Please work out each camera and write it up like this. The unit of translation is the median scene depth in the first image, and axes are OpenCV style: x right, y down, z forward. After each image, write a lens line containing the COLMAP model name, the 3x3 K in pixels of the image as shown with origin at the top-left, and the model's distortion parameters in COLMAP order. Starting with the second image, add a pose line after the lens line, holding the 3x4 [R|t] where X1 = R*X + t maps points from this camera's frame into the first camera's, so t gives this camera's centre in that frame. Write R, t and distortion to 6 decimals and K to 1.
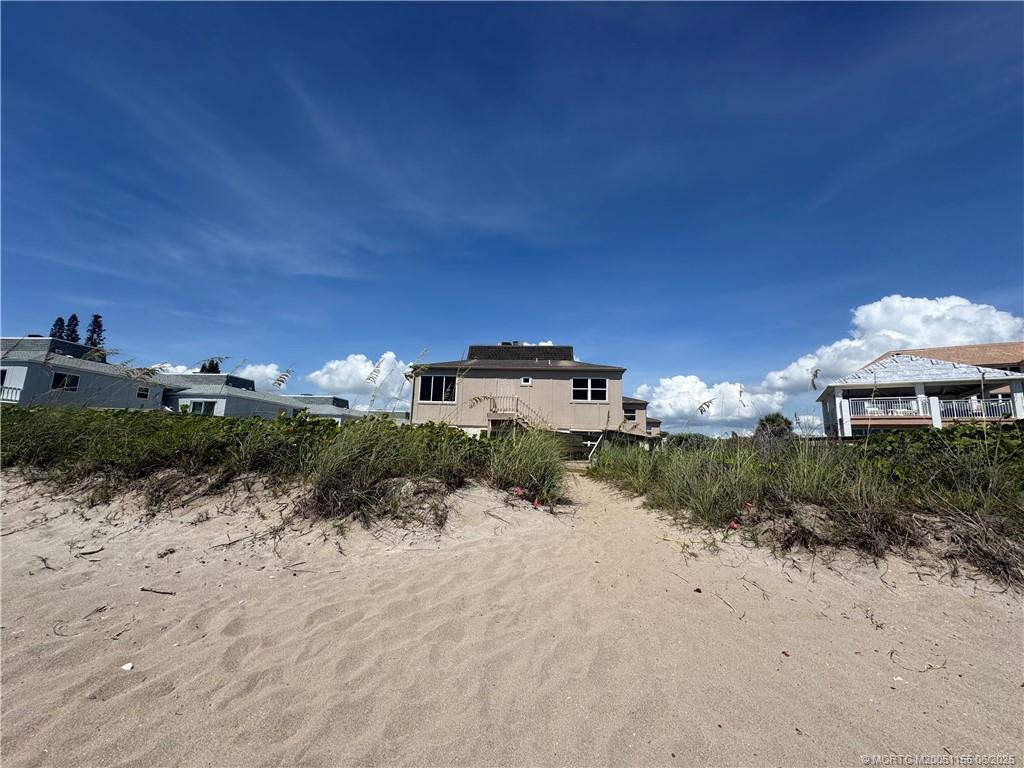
lens RADIAL K [[405.4, 0, 498.8], [0, 405.4, 376.5], [0, 0, 1]] dist [-0.002177, -0.000200]
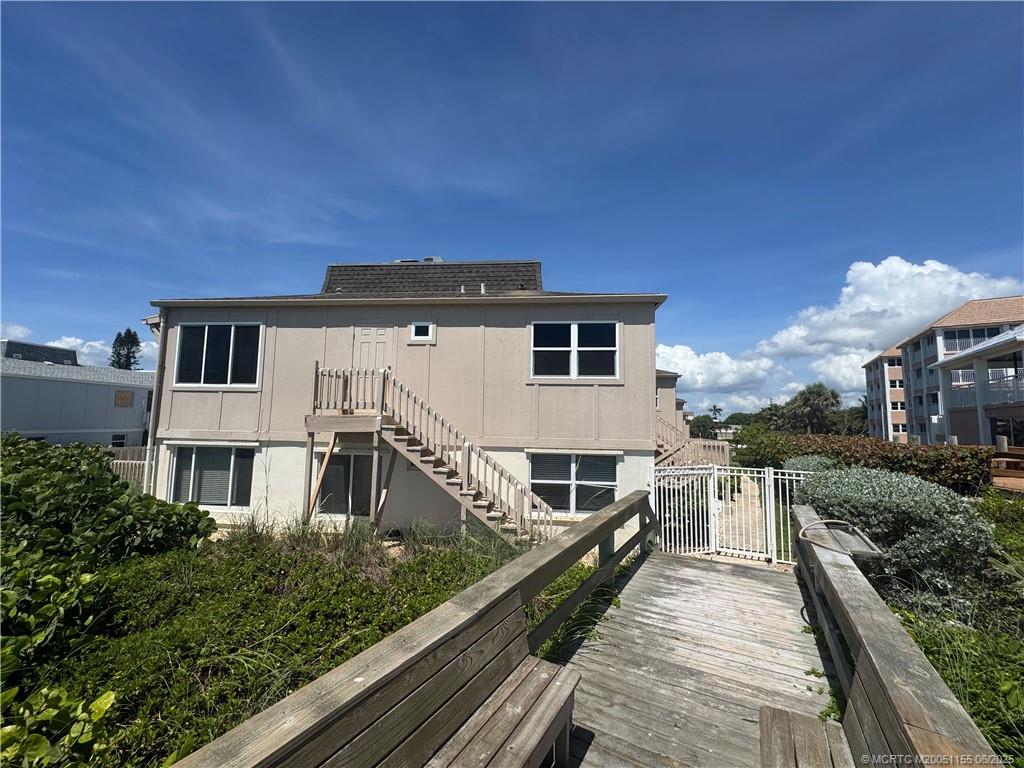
lens RADIAL K [[405.4, 0, 510.9], [0, 405.4, 374.5], [0, 0, 1]] dist [-0.002177, -0.000200]
pose [[0.998911, -0.016871, 0.043507, 0.134295], [0.013865, 0.997555, 0.068498, 0.026277], [-0.044556, -0.067820, 0.996702, 0.564056]]
